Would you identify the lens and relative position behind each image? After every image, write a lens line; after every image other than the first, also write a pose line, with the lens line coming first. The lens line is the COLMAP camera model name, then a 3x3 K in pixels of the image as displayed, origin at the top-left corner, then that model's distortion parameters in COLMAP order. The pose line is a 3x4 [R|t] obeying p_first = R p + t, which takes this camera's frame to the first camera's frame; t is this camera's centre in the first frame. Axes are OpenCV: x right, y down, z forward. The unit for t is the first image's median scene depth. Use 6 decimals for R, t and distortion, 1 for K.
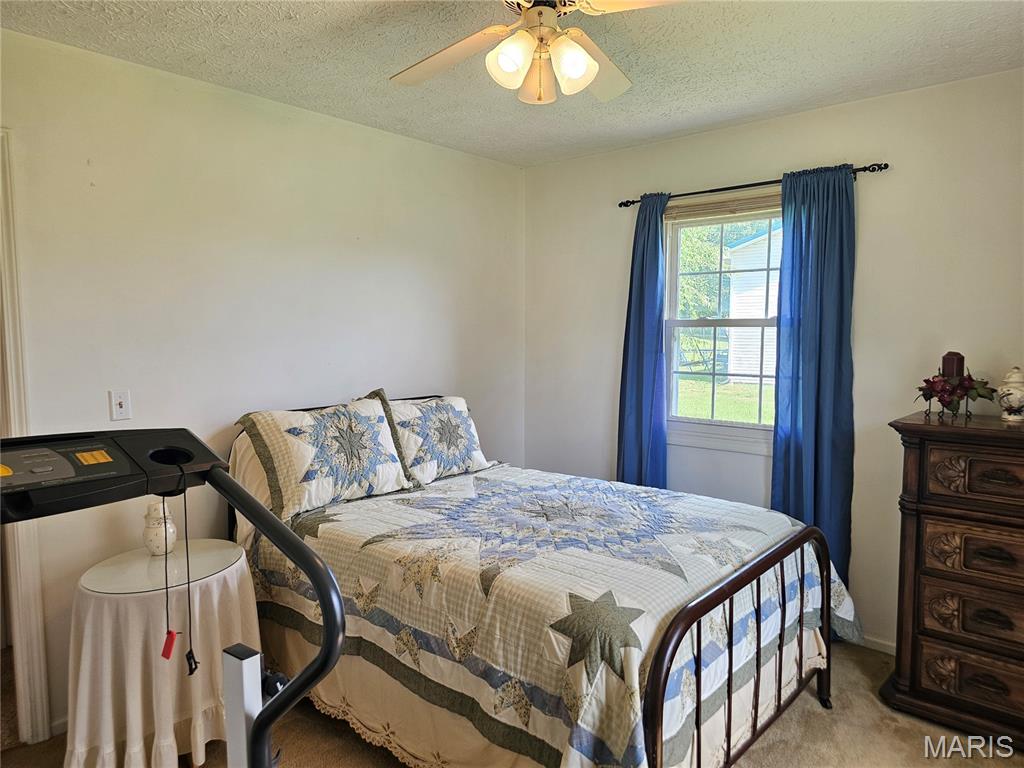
lens RADIAL K [[695.2, 0, 512.0], [0, 695.2, 384.0], [0, 0, 1]] dist [0.033307, -0.004196]
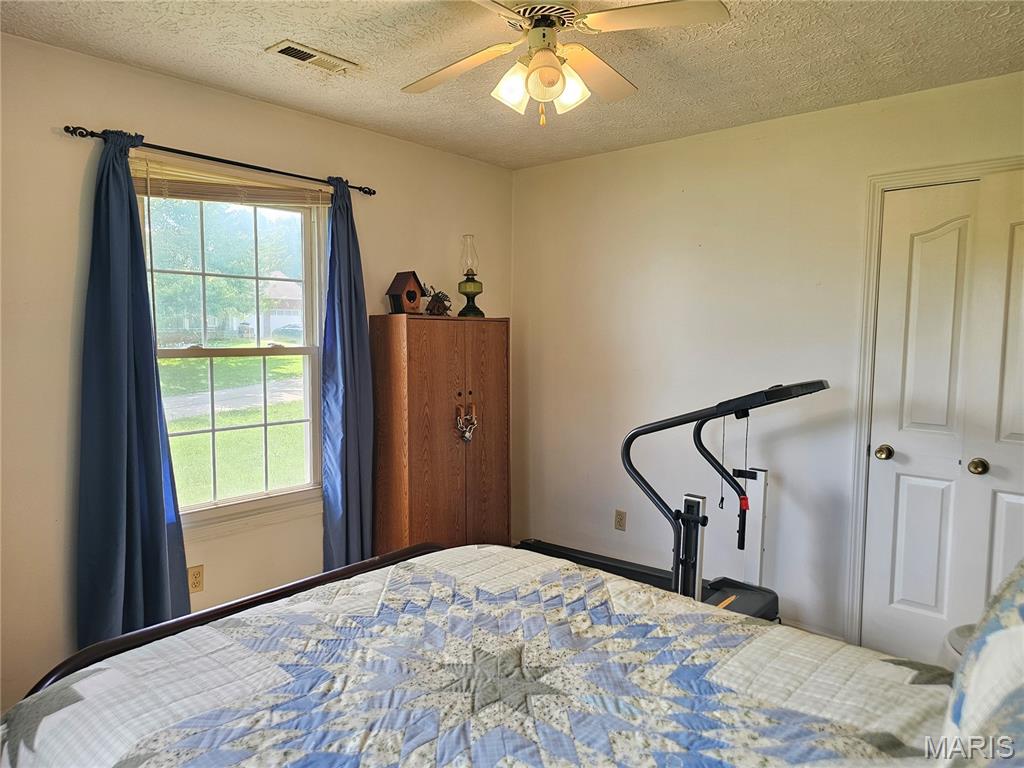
lens RADIAL K [[695.2, 0, 512.0], [0, 695.2, 384.0], [0, 0, 1]] dist [0.033307, -0.004196]
pose [[-0.999929, -0.004559, 0.010966, 0.054135], [-0.002656, 0.985838, 0.167677, -0.131036], [-0.011575, 0.167636, -0.985781, 1.591141]]
